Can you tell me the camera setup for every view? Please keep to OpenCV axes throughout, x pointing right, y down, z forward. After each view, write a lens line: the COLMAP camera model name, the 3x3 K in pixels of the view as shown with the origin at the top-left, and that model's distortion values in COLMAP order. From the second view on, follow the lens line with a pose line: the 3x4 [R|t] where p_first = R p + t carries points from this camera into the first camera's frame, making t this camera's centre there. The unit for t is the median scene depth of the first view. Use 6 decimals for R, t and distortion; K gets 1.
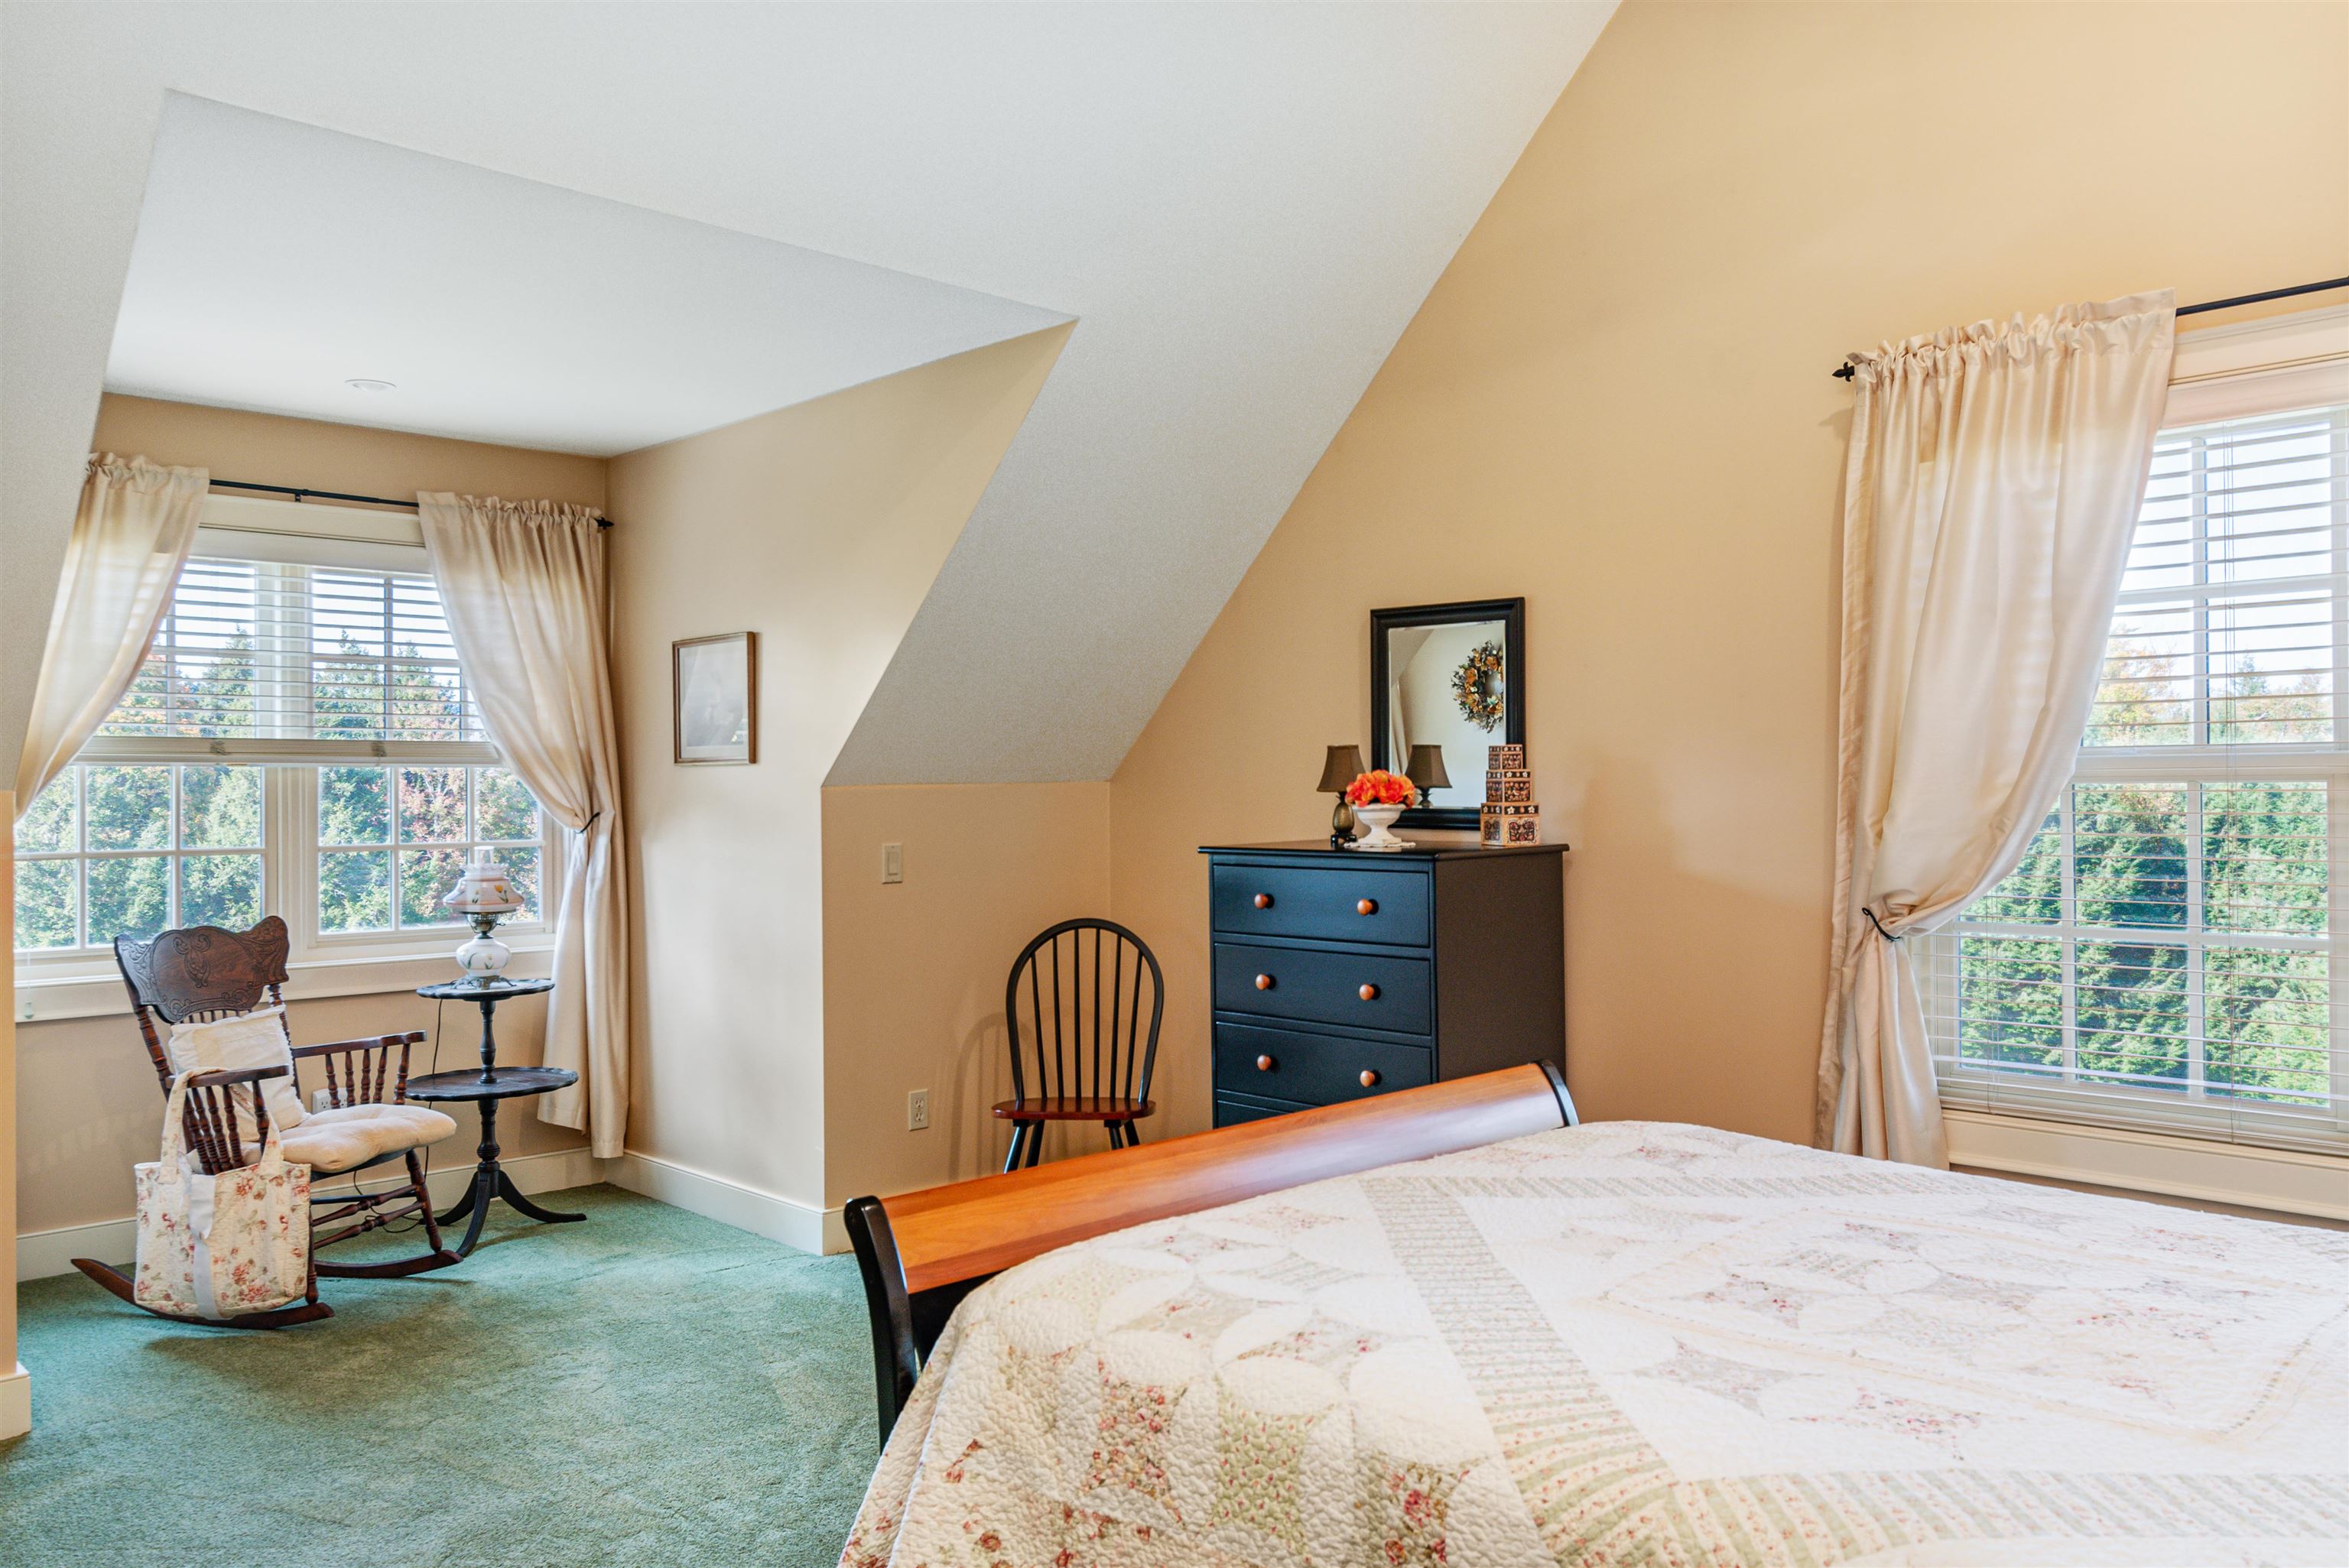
lens RADIAL K [[1803.7, 0, 1174.5], [0, 1803.7, 784.0], [0, 0, 1]] dist [0.004377, 0.000552]
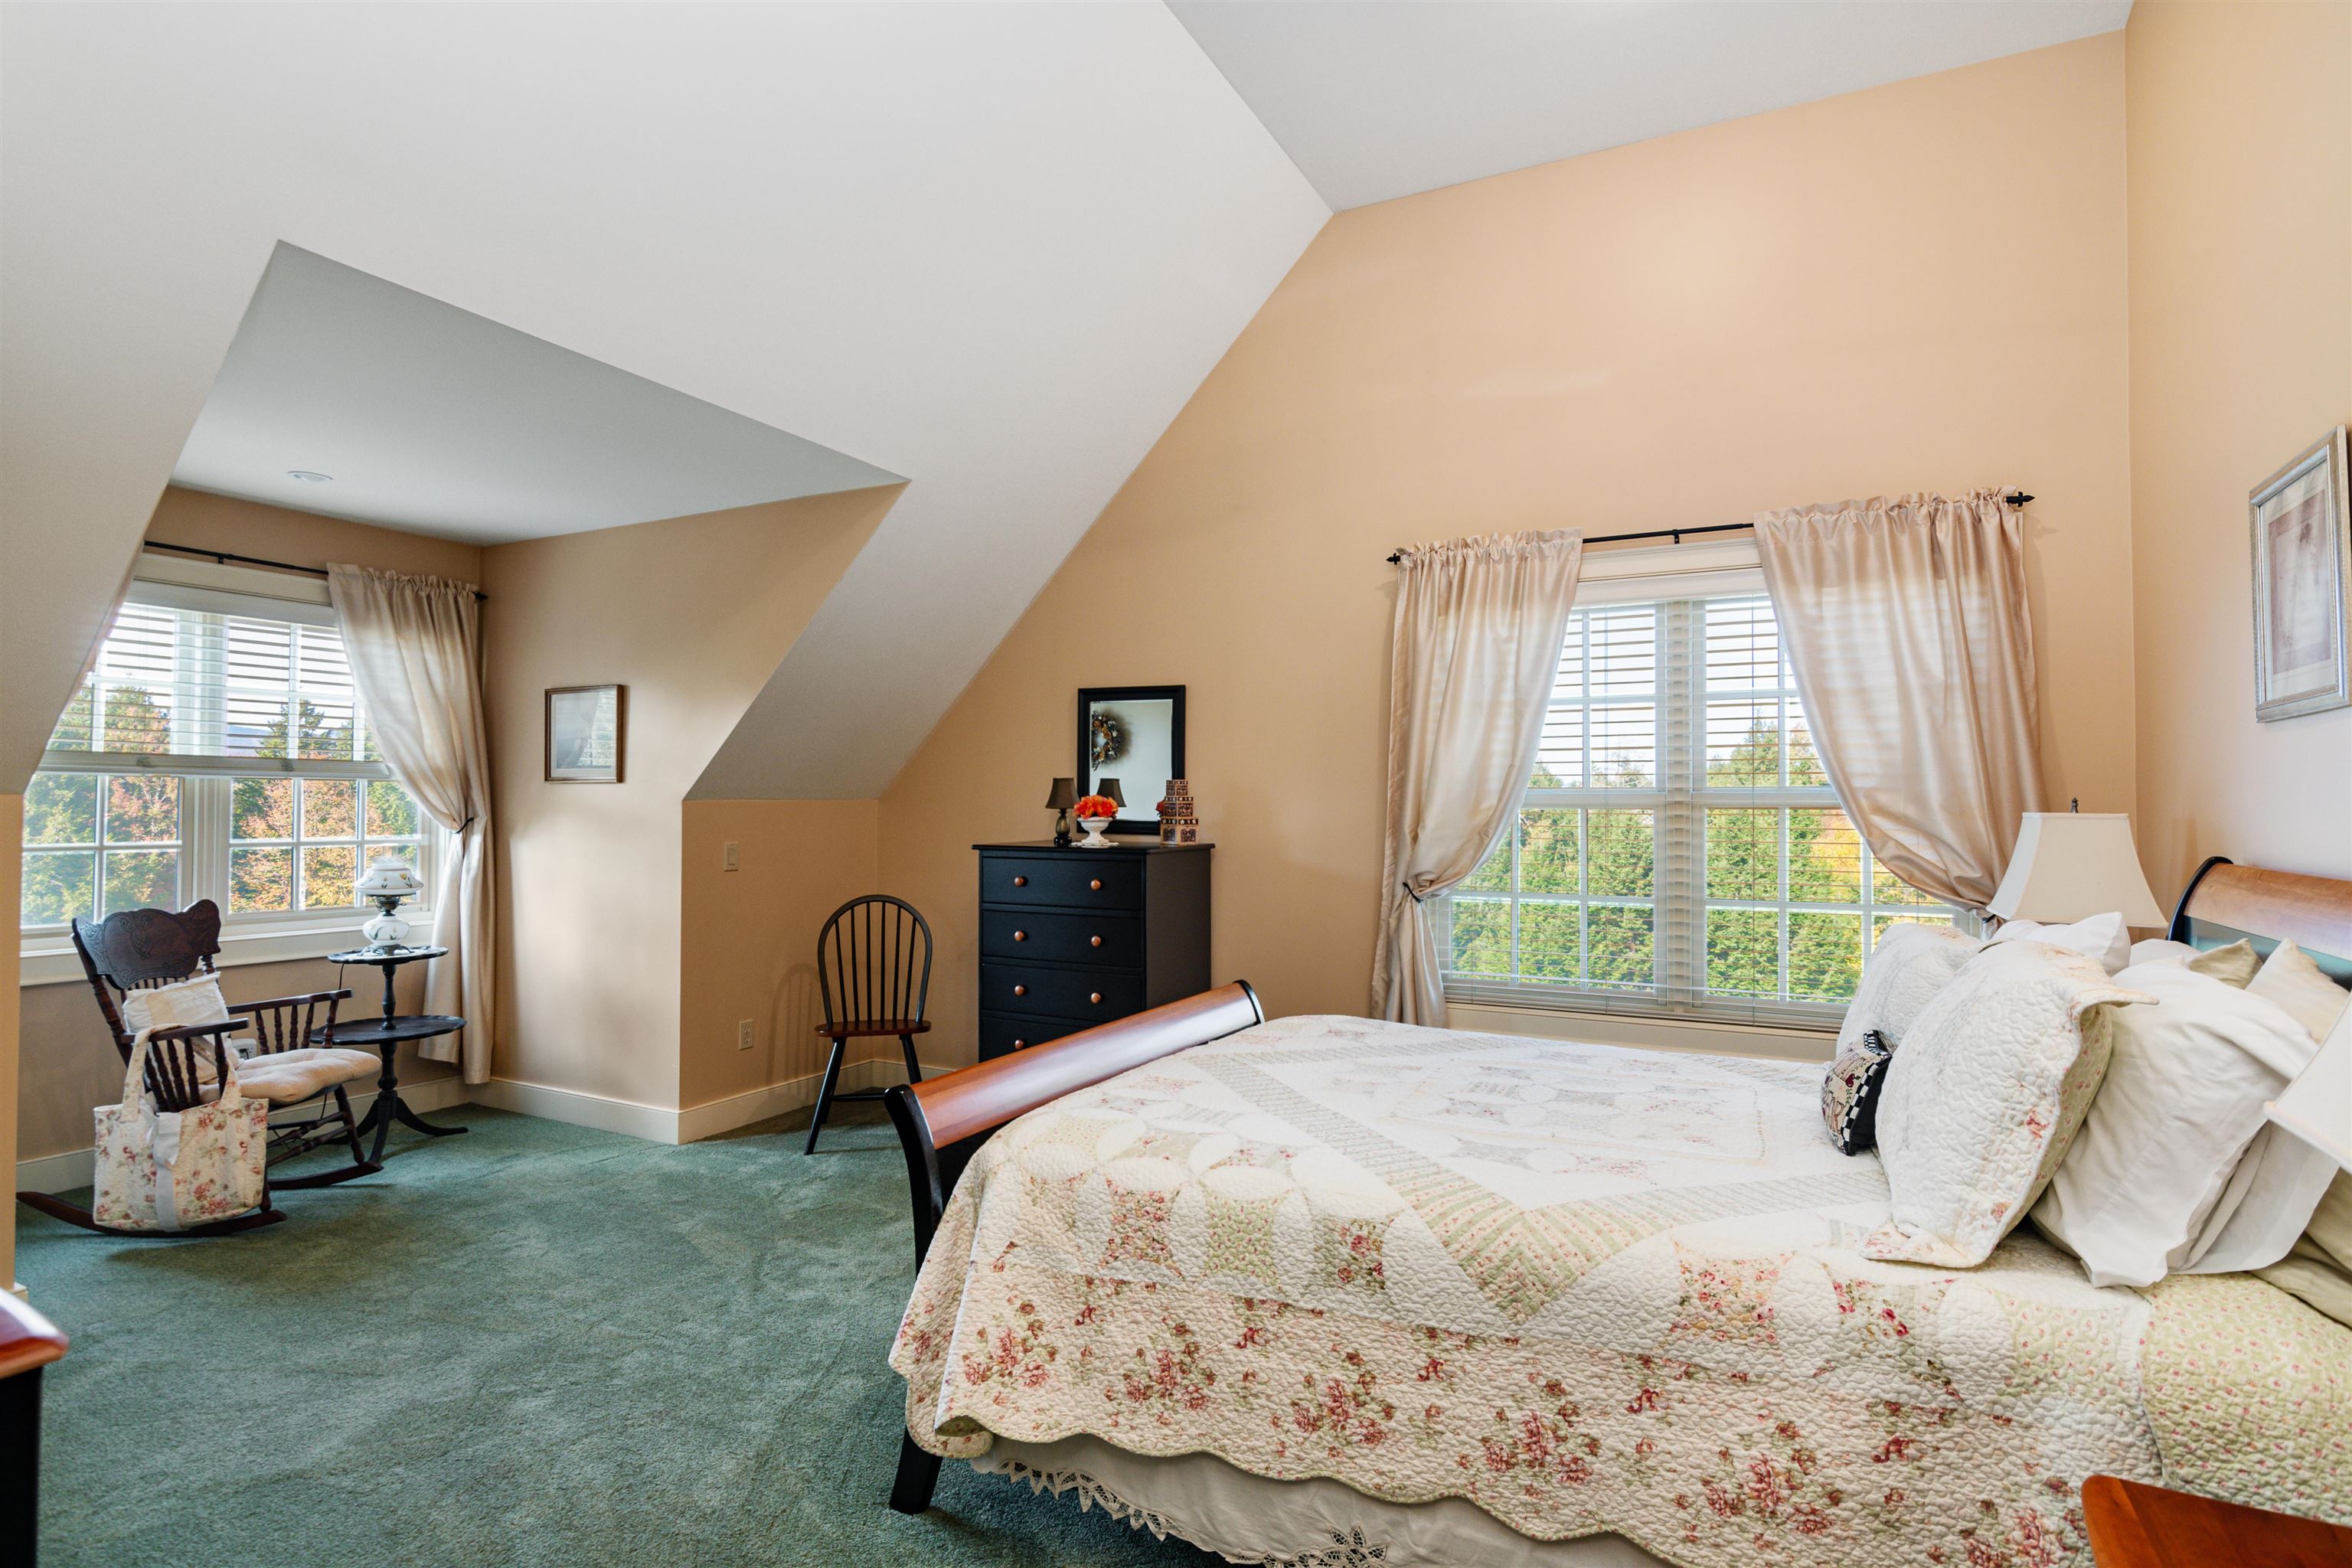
lens RADIAL K [[1237.4, 0, 1170.8], [0, 1237.4, 785.1], [0, 0, 1]] dist [-0.001244, -0.000016]
pose [[0.947744, 0.017474, 0.318554, -0.164654], [-0.012812, 0.999778, -0.016725, 0.000988], [-0.318775, 0.011770, 0.947757, -0.007655]]
